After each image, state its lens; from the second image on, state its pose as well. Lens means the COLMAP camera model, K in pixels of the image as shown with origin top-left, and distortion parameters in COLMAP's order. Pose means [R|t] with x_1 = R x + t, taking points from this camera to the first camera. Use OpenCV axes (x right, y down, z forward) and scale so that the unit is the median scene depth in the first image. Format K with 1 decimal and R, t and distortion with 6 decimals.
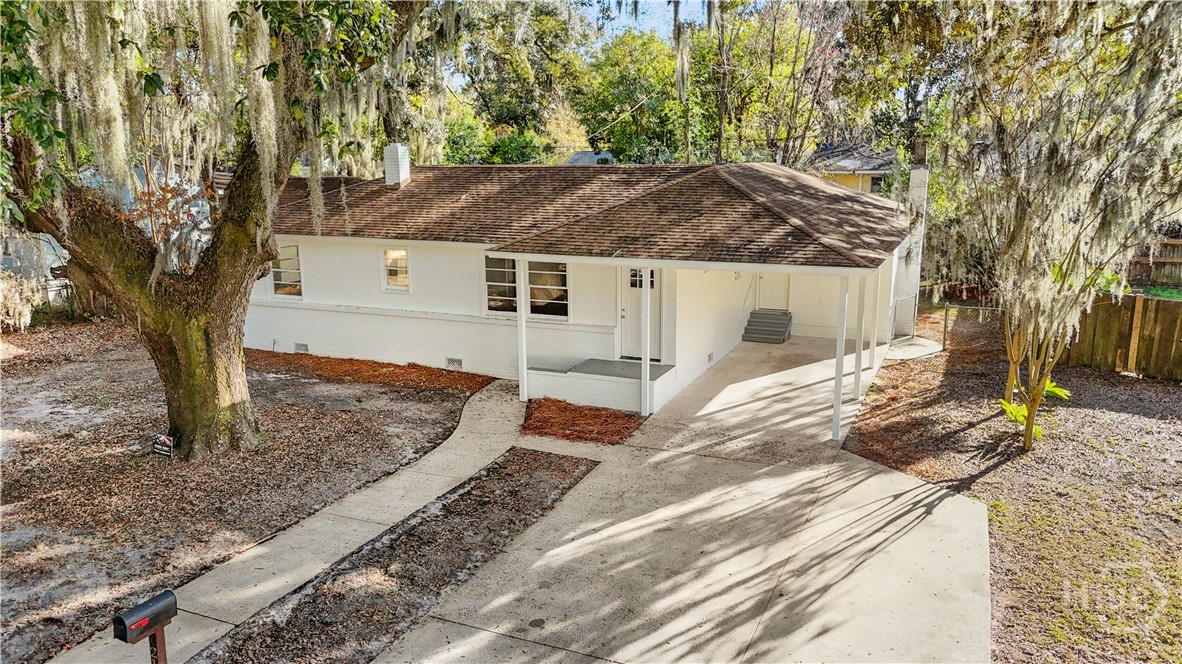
lens RADIAL K [[883.9, 0, 590.3], [0, 883.9, 332.7], [0, 0, 1]] dist [0.058687, -0.024268]
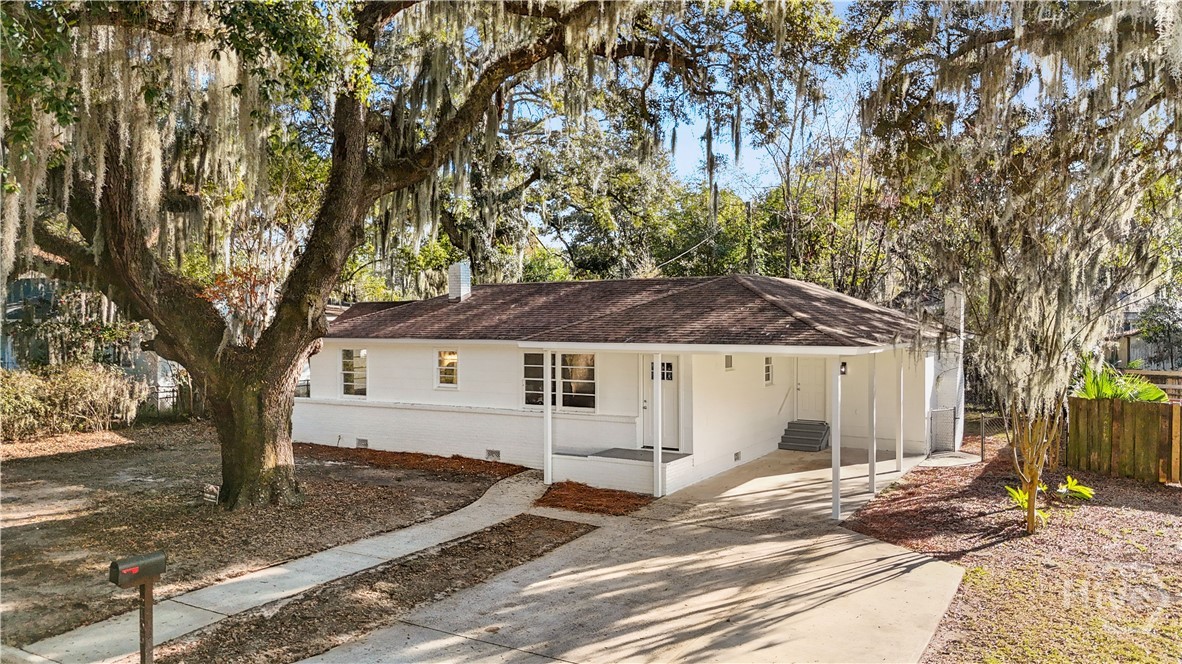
lens RADIAL K [[883.9, 0, 594.7], [0, 883.9, 333.0], [0, 0, 1]] dist [0.058687, -0.024268]
pose [[0.992296, 0.005449, -0.123772, 0.119672], [-0.028855, 0.981724, -0.188111, 0.105107], [0.120484, 0.190234, 0.974318, -0.067492]]
